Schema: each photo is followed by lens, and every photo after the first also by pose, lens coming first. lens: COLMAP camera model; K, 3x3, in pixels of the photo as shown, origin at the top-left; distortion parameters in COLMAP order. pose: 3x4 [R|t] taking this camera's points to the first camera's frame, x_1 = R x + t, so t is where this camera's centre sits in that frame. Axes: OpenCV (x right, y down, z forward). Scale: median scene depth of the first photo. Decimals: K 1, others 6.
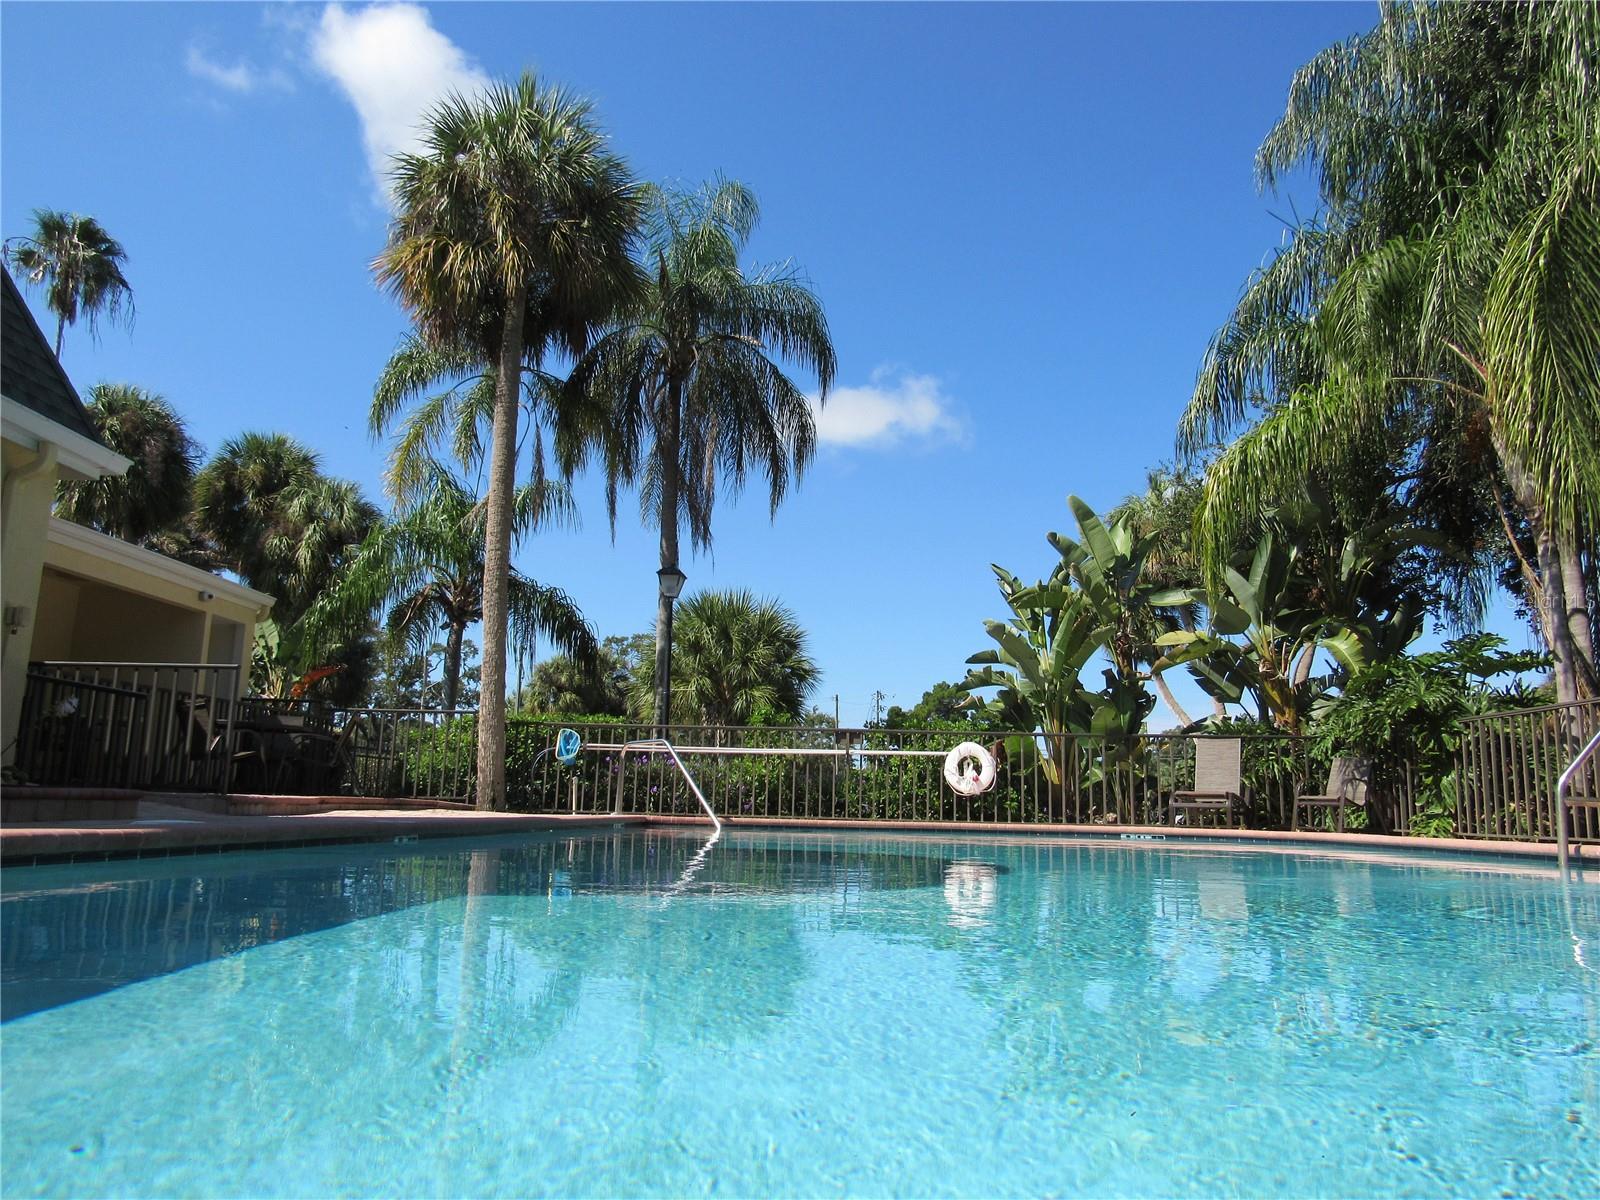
lens RADIAL K [[1169.8, 0, 800.0], [0, 1169.8, 600.0], [0, 0, 1]] dist [-0.001656, -0.002320]
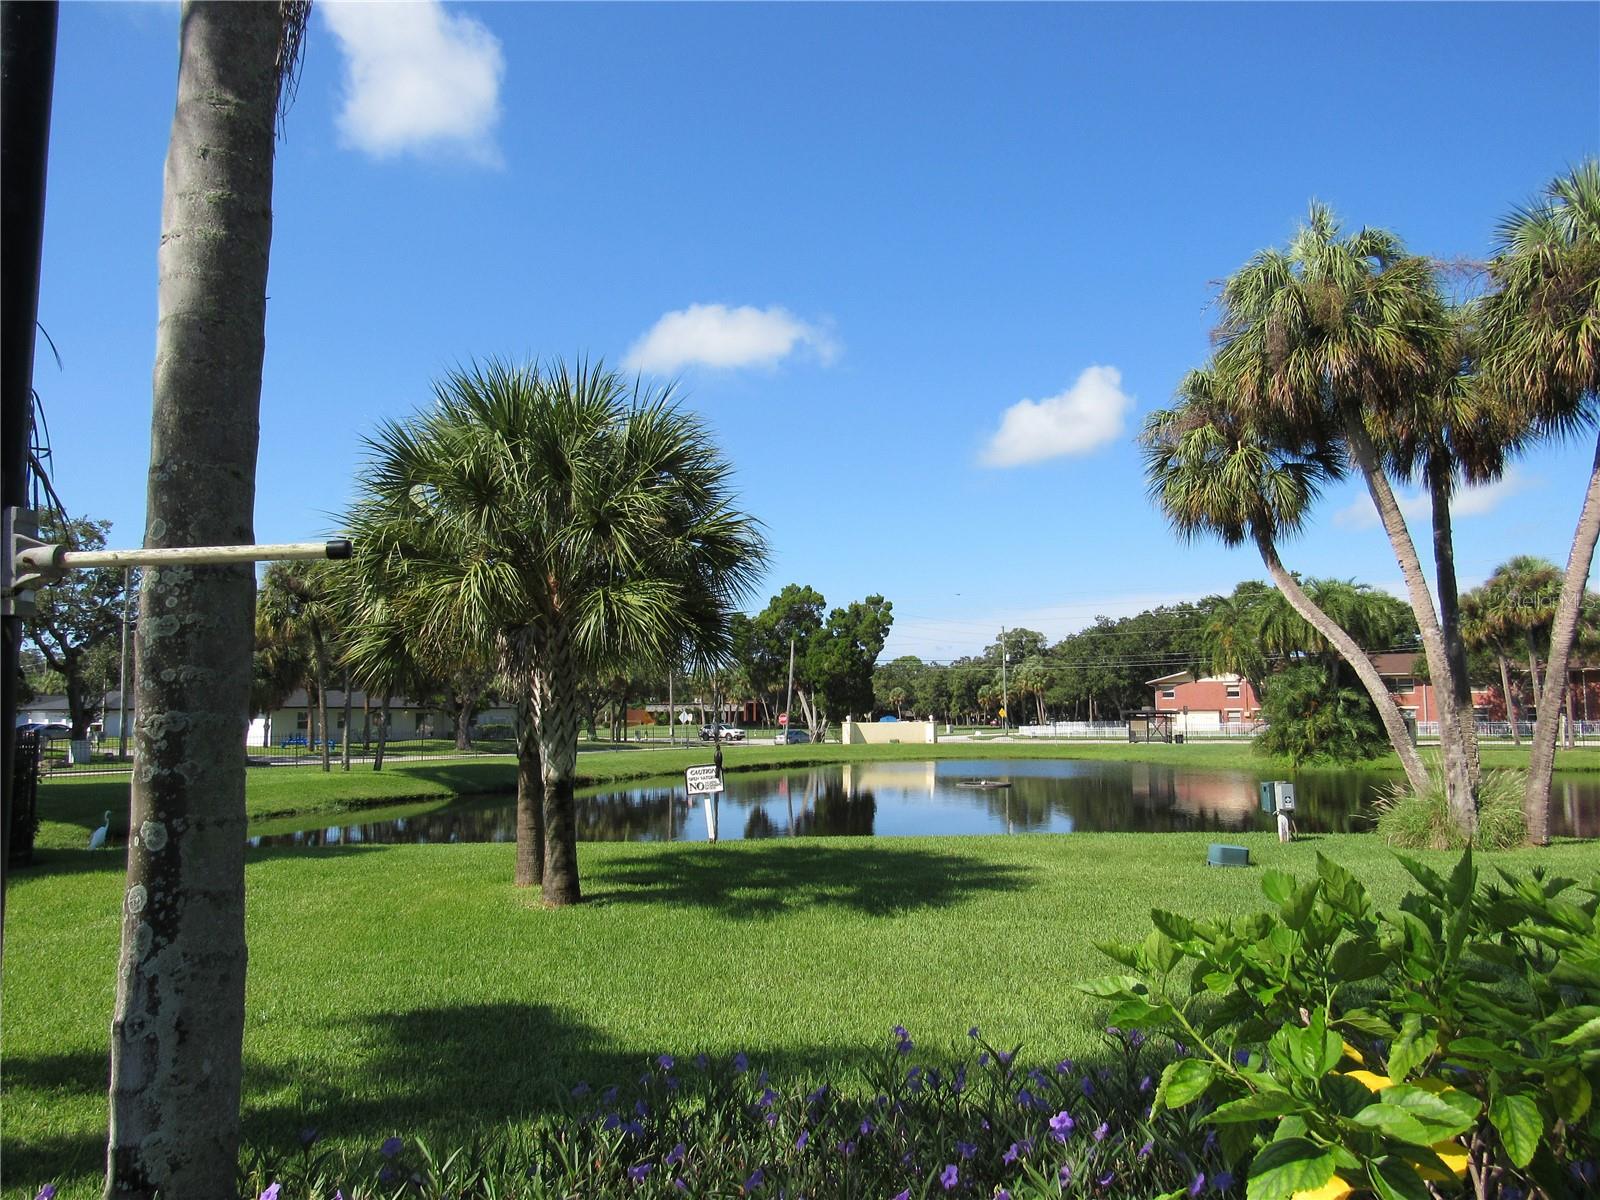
lens RADIAL K [[1169.8, 0, 800.0], [0, 1169.8, 600.0], [0, 0, 1]] dist [-0.001656, -0.002320]
pose [[0.987510, -0.011862, 0.157109, -0.012059], [-0.000831, 0.996756, 0.080483, 0.013005], [-0.157554, -0.079609, 0.984296, 0.162131]]
